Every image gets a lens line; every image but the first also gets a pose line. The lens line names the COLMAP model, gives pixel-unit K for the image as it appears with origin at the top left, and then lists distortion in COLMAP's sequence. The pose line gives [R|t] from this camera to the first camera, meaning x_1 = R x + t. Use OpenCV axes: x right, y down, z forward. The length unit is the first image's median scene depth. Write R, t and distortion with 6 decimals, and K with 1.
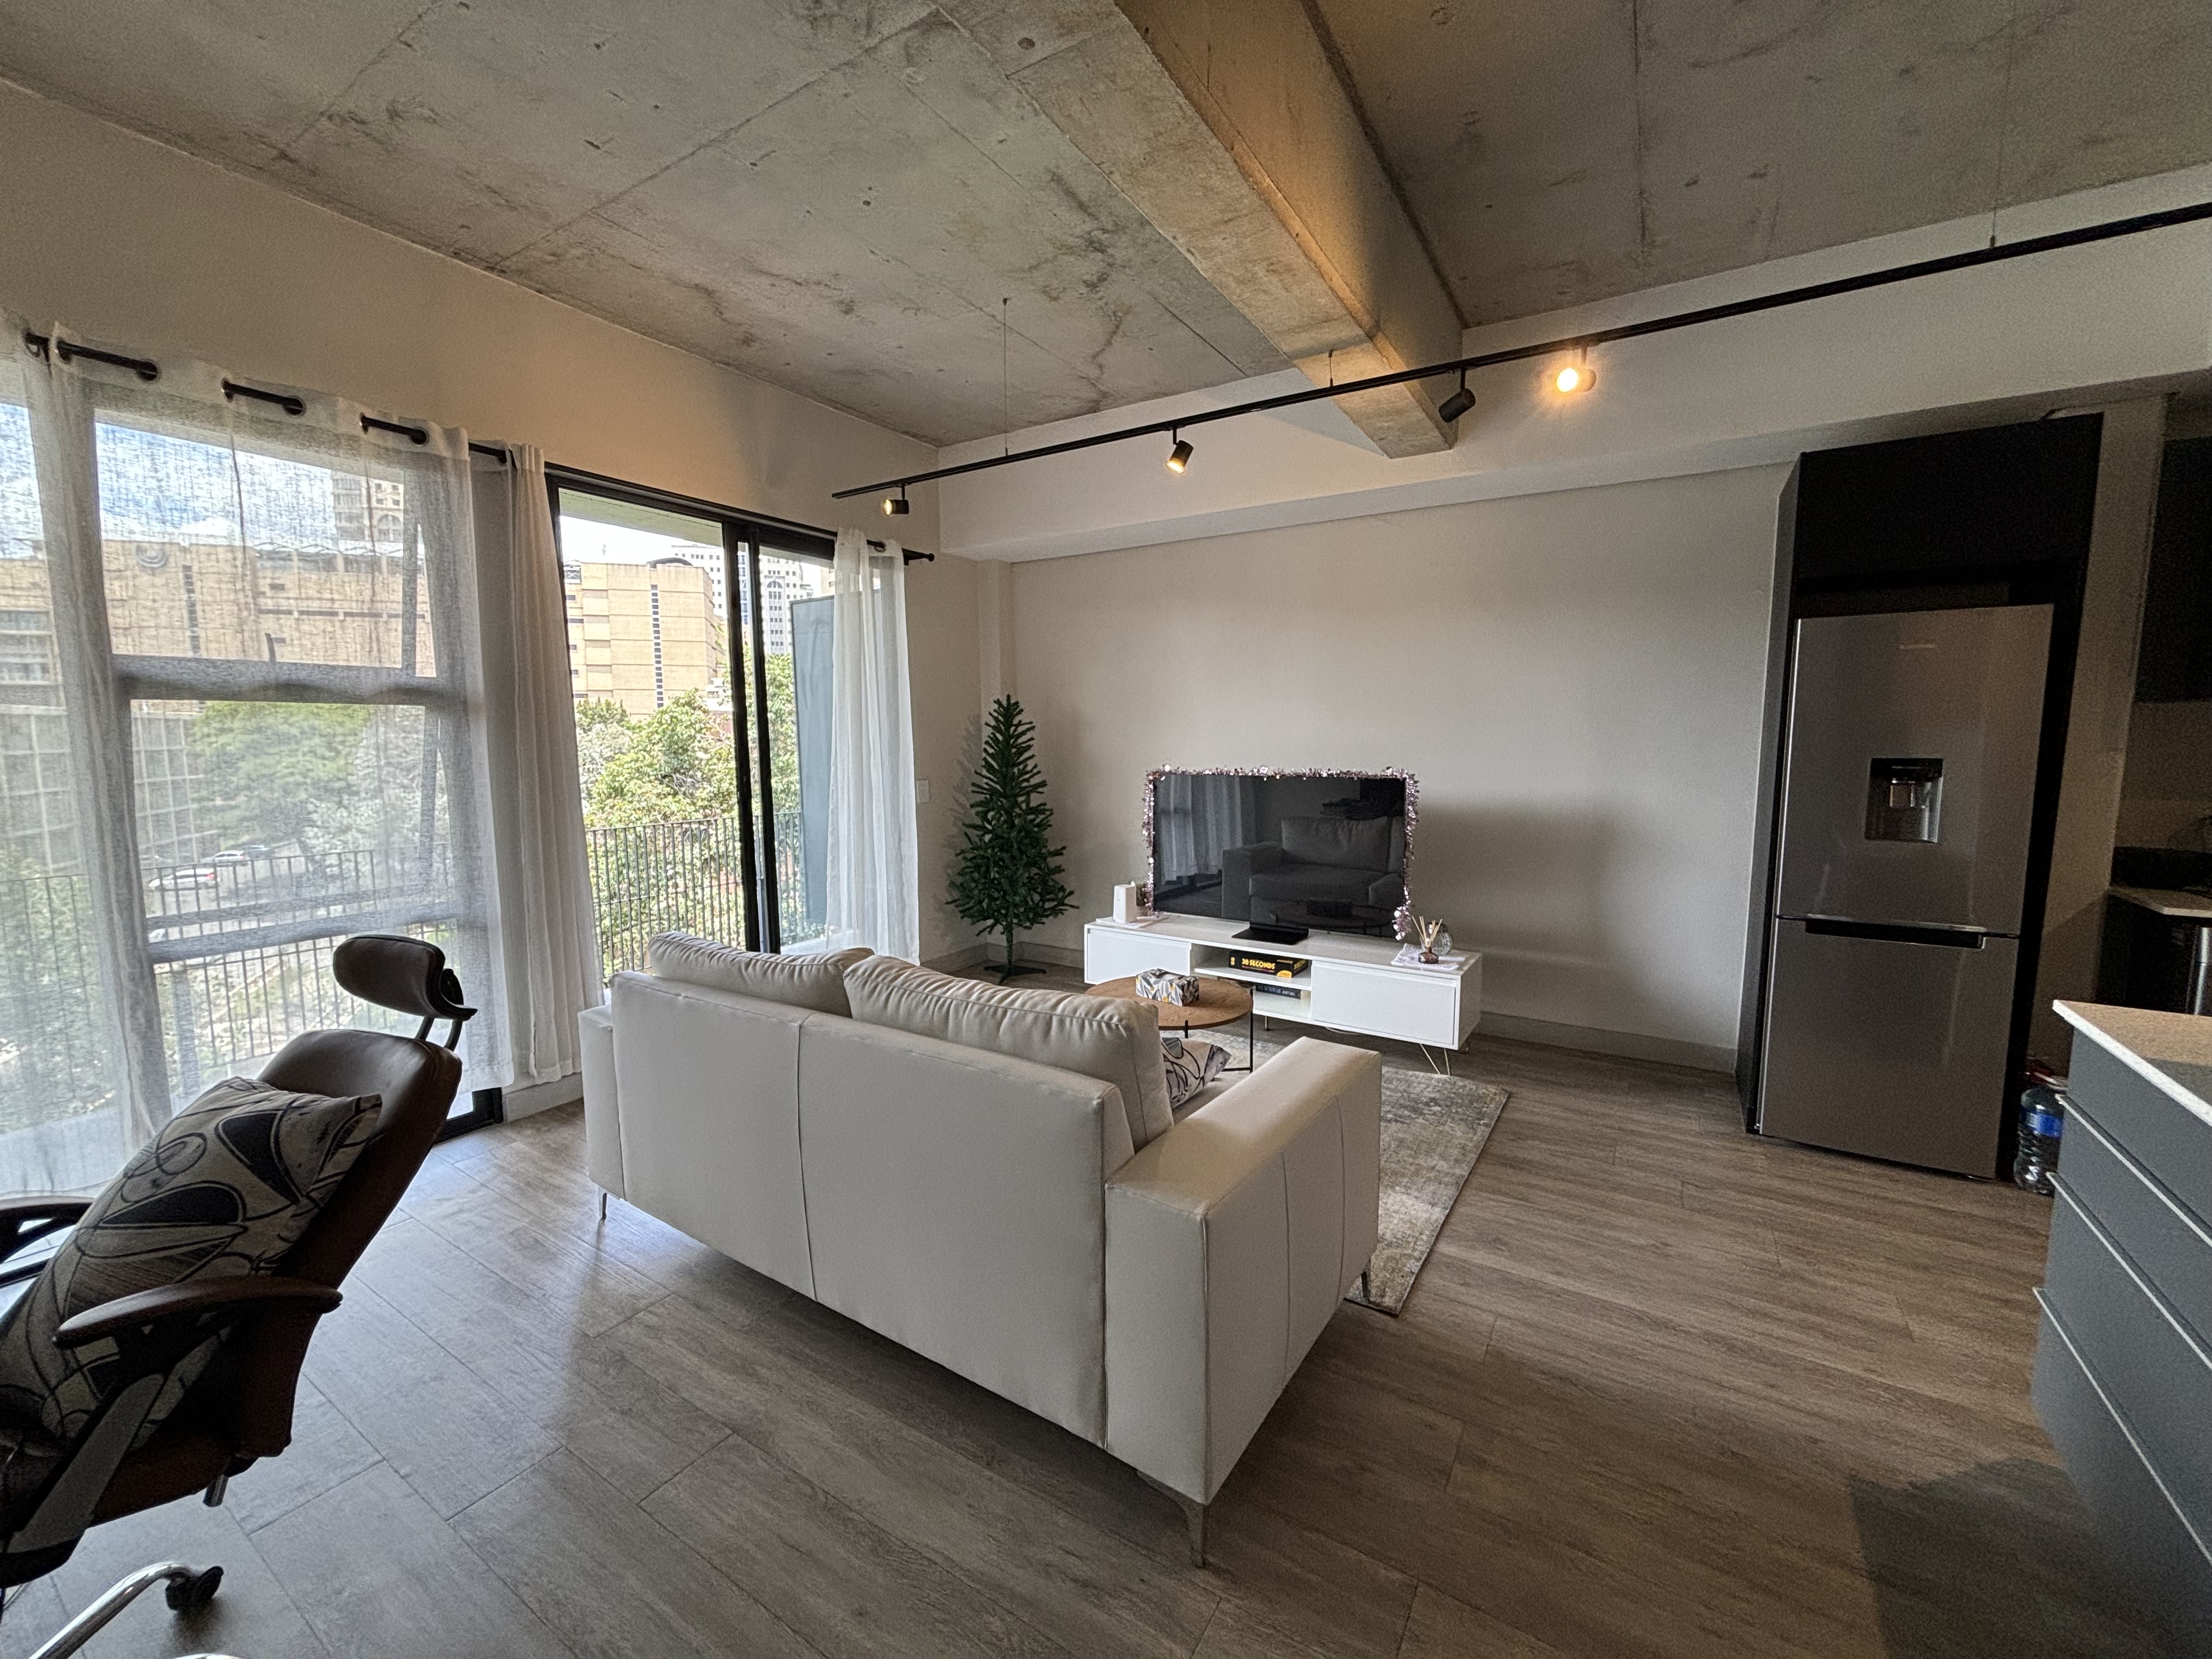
lens RADIAL K [[887.6, 0, 1102.0], [0, 887.6, 825.7], [0, 0, 1]] dist [0.005605, 0.000583]
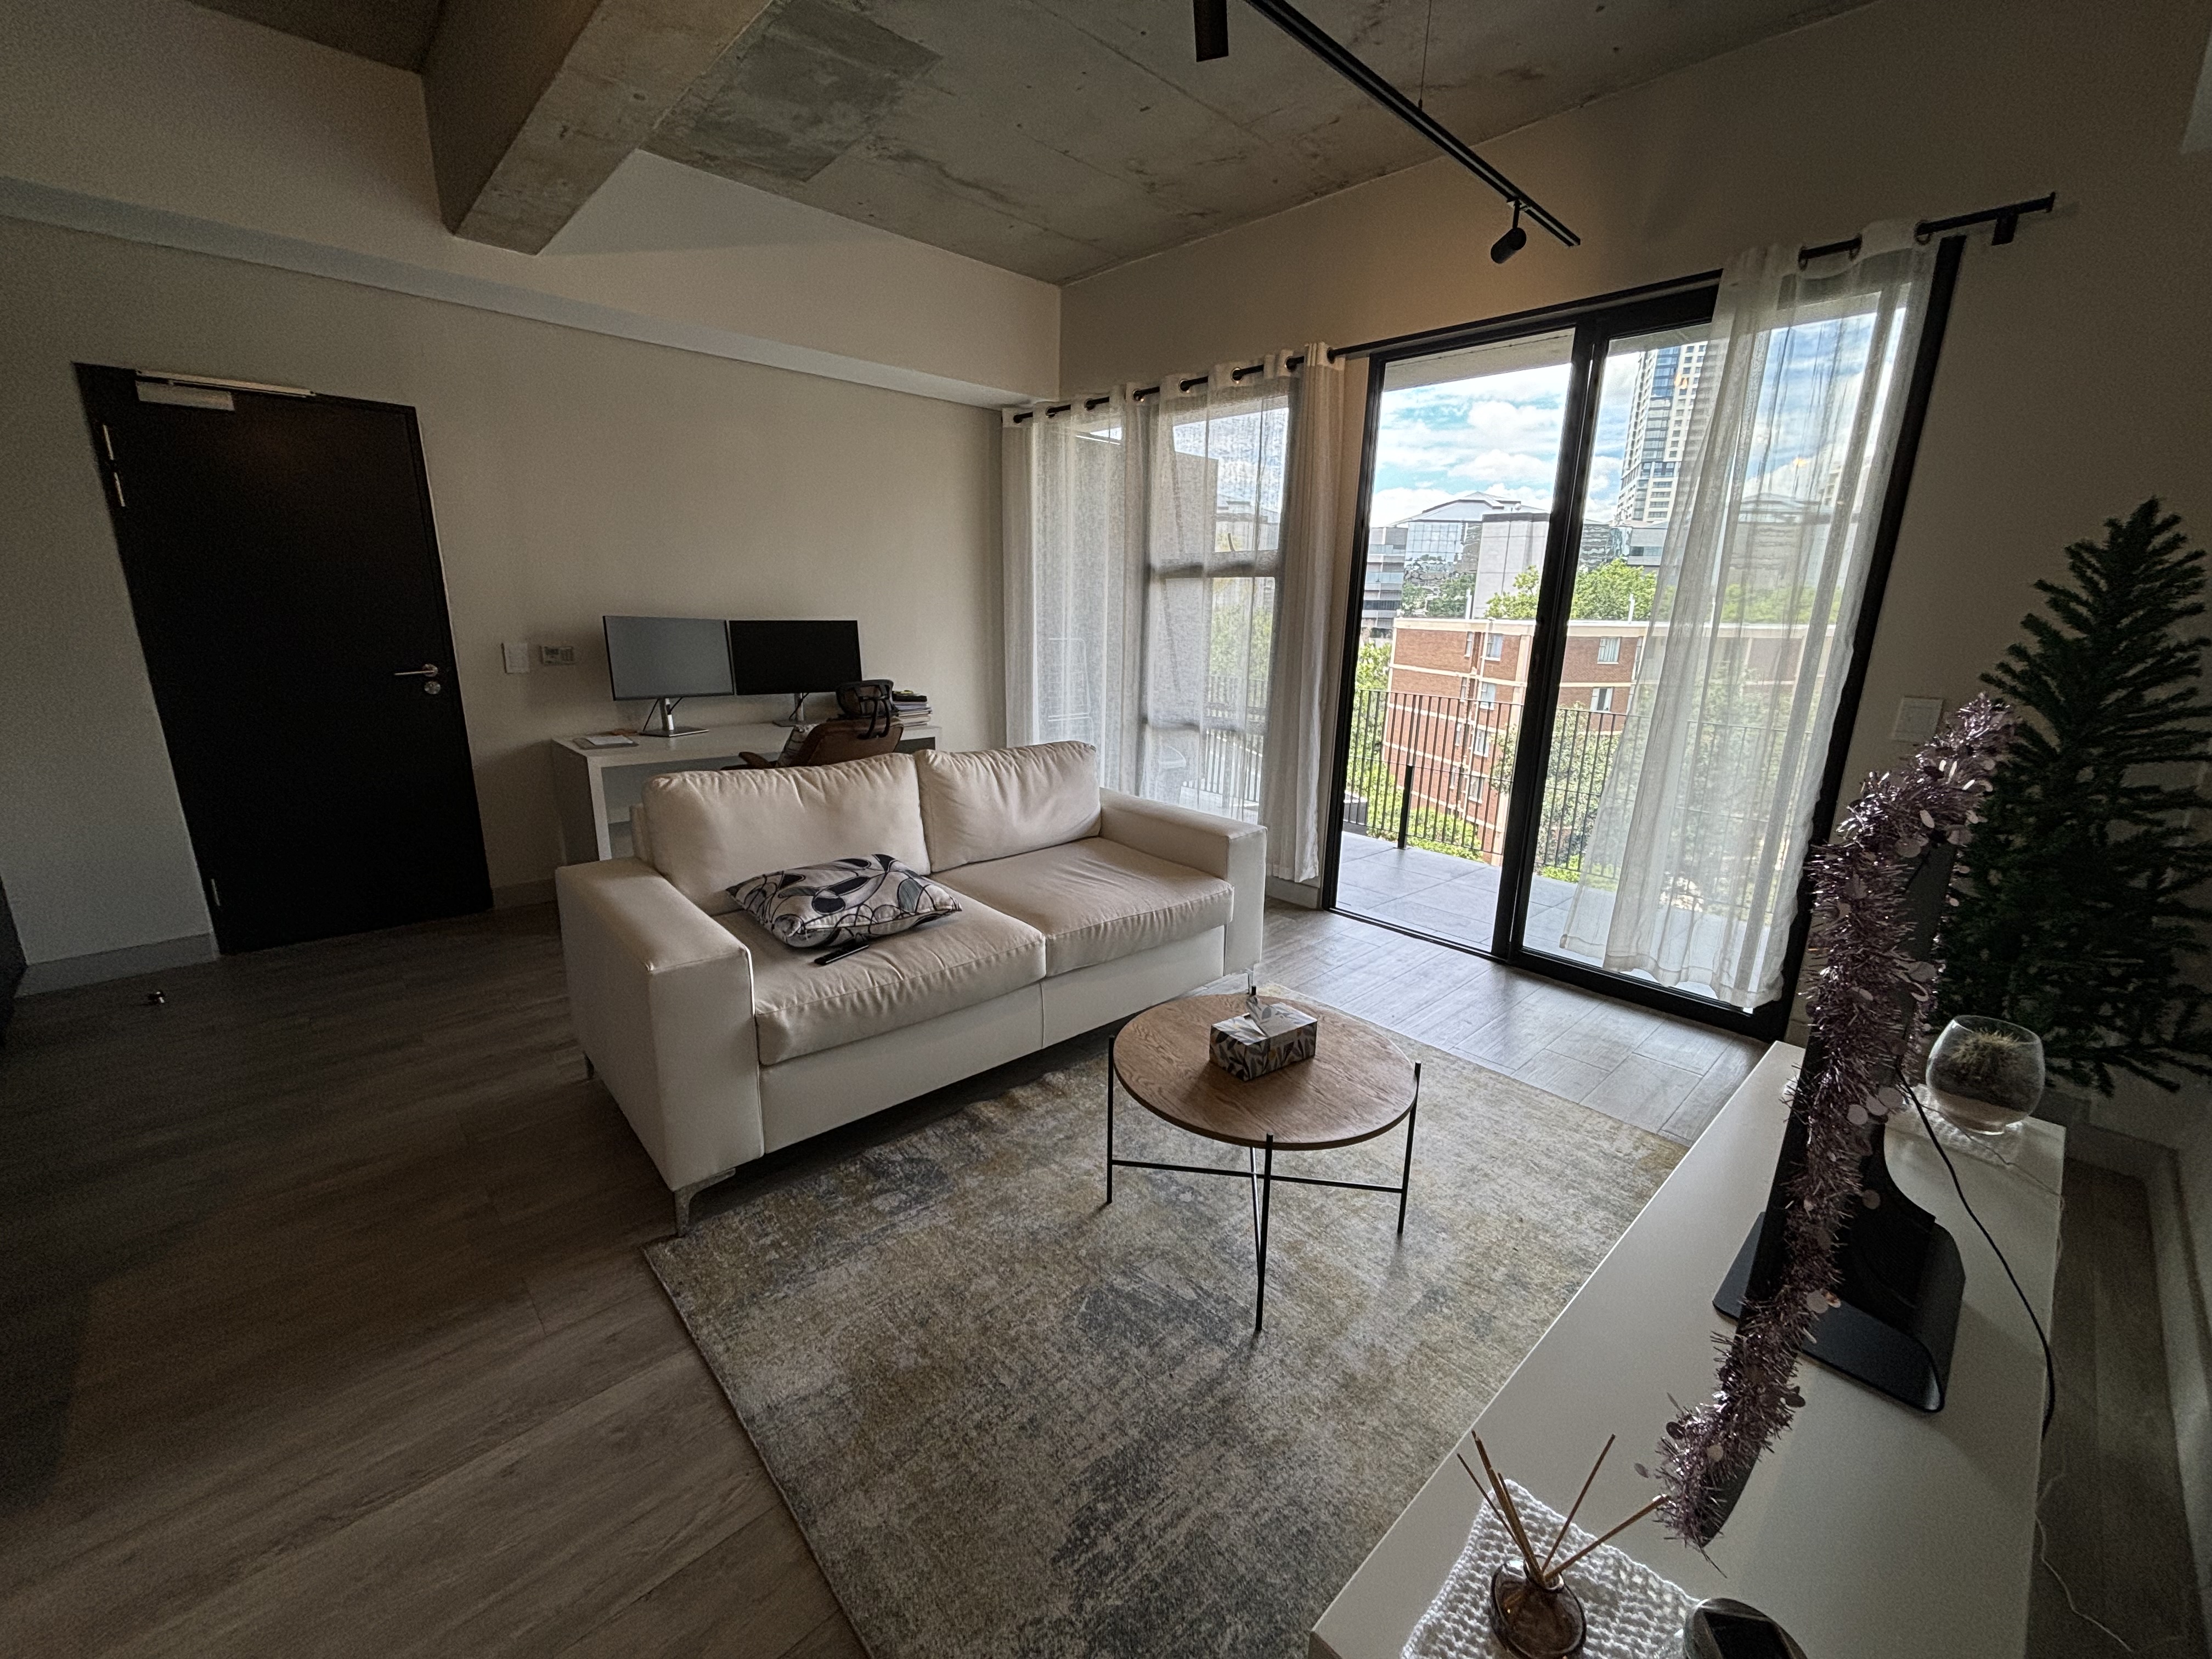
lens RADIAL K [[898.5, 0, 1101.0], [0, 898.5, 822.9], [0, 0, 1]] dist [0.003809, 0.000380]
pose [[-0.248419, 0.229072, -0.941177, 0.627601], [-0.119748, 0.956919, 0.264510, -0.096428], [0.961222, 0.178413, -0.210286, 1.009636]]
